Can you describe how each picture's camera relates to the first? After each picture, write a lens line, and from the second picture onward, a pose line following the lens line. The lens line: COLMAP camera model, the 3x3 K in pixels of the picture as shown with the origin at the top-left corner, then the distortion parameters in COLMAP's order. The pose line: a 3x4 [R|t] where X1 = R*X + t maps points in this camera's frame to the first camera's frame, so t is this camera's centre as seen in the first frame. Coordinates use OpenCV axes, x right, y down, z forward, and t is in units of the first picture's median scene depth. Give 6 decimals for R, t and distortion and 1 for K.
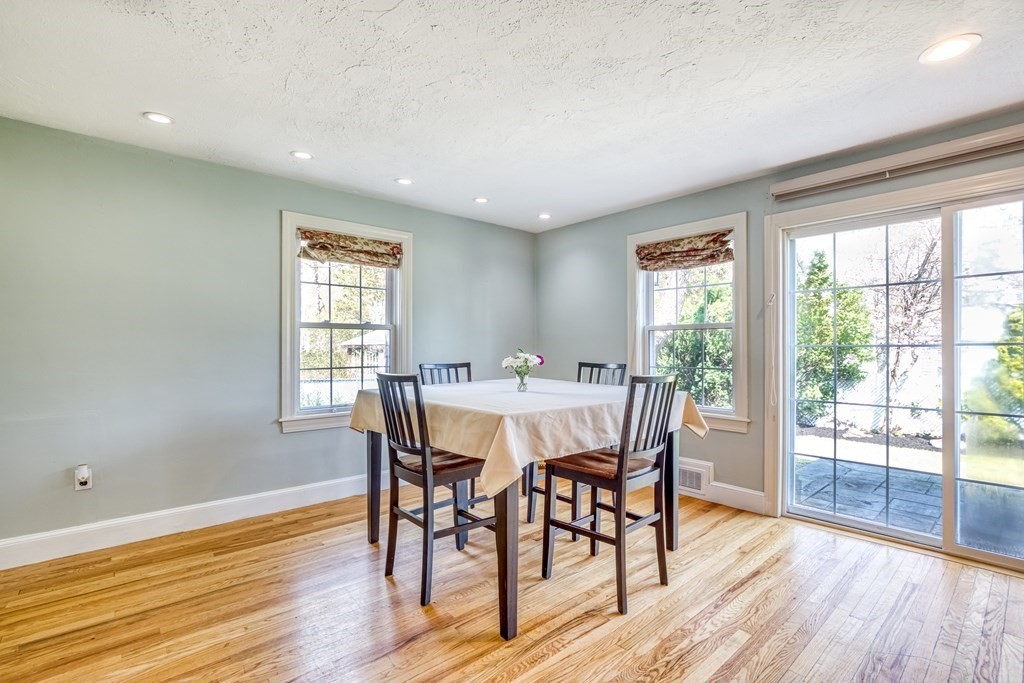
lens RADIAL K [[474.8, 0, 520.0], [0, 474.8, 347.5], [0, 0, 1]] dist [-0.015077, -0.000329]
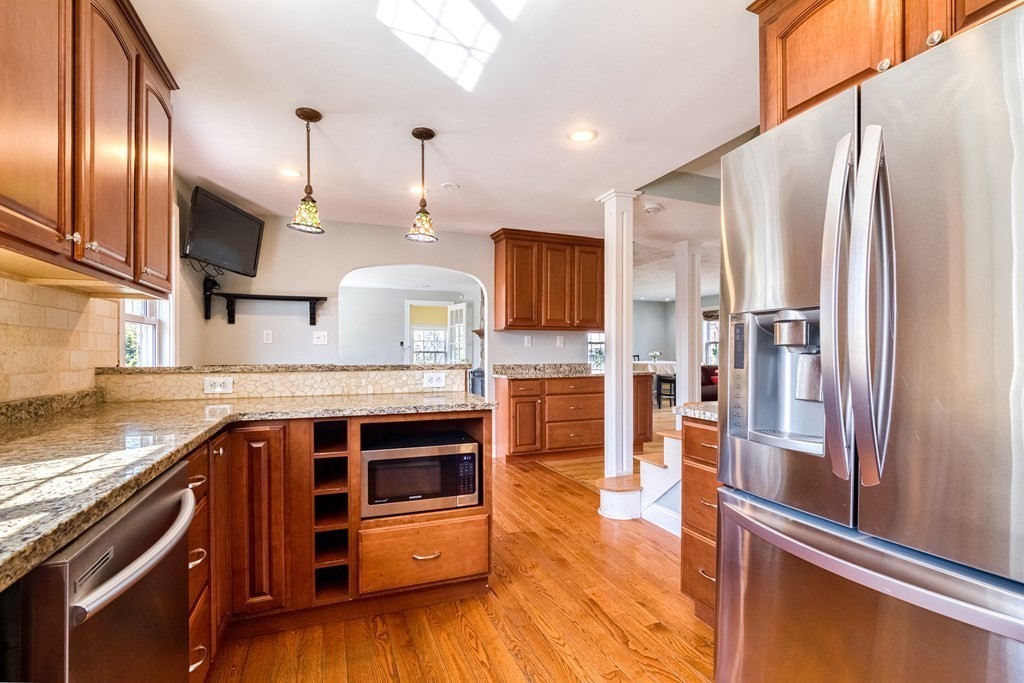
lens RADIAL K [[474.8, 0, 520.0], [0, 474.8, 347.5], [0, 0, 1]] dist [-0.015077, -0.000329]
pose [[0.945264, -0.003282, -0.326291, 0.151857], [0.000127, 0.999953, -0.009689, 0.012072], [0.326307, 0.009117, 0.945220, -1.924610]]
